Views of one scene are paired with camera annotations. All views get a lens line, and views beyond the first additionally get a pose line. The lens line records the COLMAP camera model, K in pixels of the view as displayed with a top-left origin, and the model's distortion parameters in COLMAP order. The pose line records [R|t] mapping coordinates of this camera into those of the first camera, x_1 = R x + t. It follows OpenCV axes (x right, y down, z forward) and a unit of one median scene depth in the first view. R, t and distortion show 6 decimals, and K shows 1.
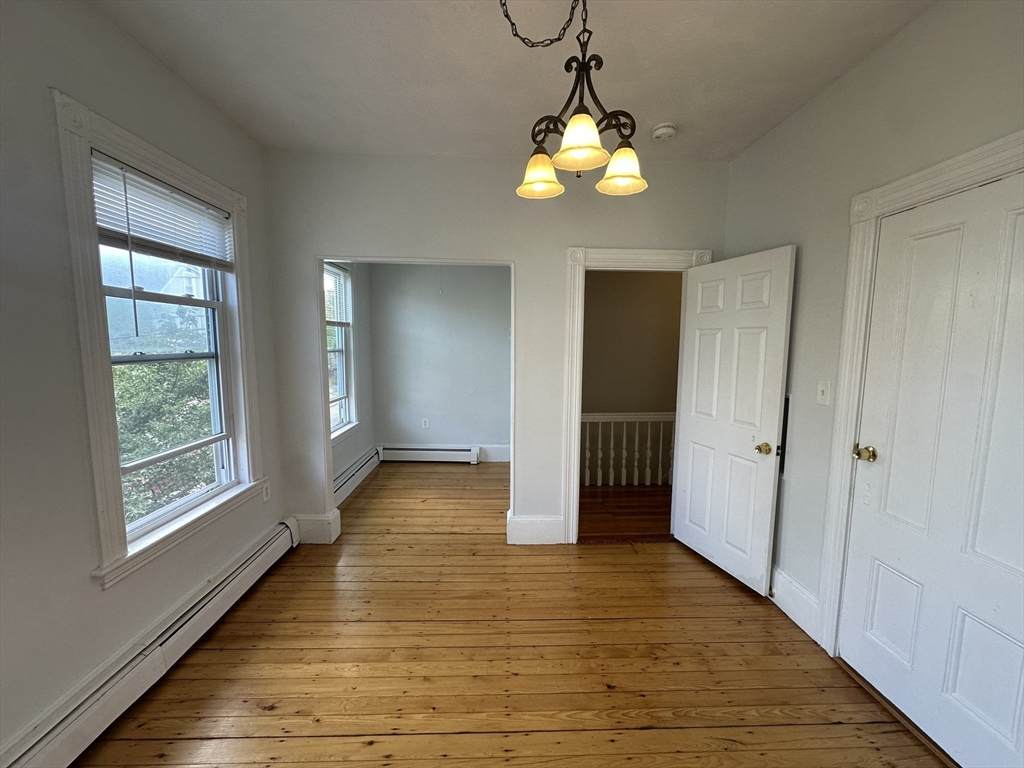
lens RADIAL K [[410.6, 0, 511.7], [0, 410.6, 384.1], [0, 0, 1]] dist [0.000568, -0.000085]
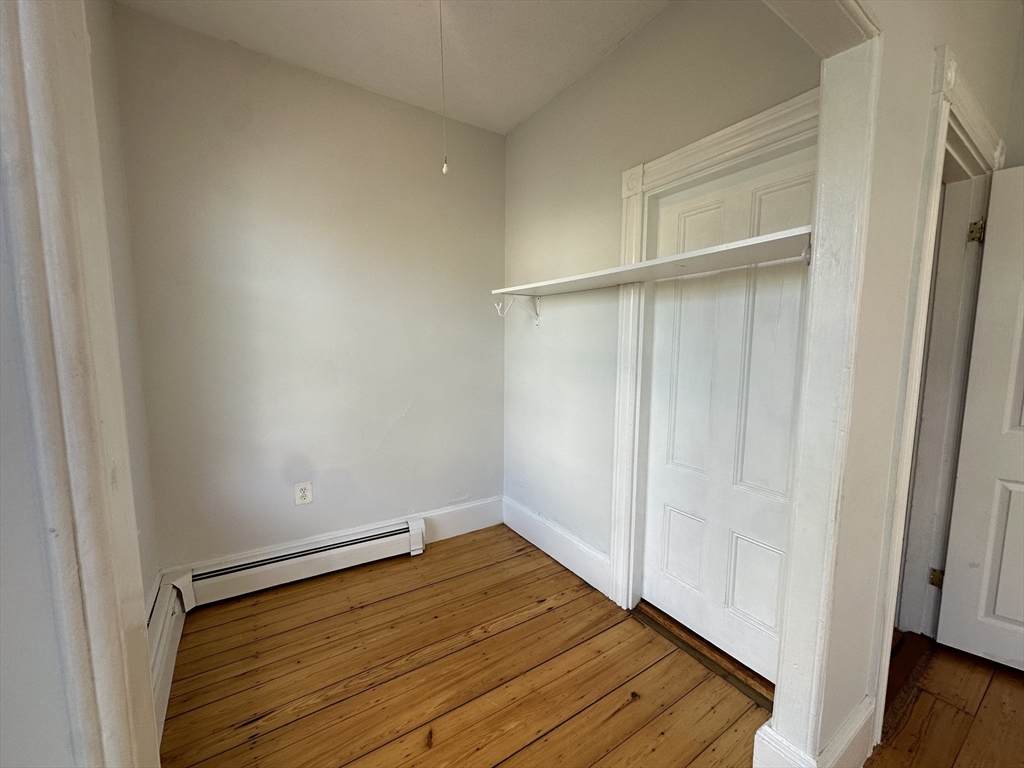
lens RADIAL K [[410.6, 0, 511.6], [0, 410.6, 385.4], [0, 0, 1]] dist [0.000568, -0.000085]
pose [[0.854655, -0.048402, 0.516936, -0.248750], [0.047817, 0.998751, 0.014458, -0.016256], [-0.516990, 0.012361, 0.855902, 0.510809]]
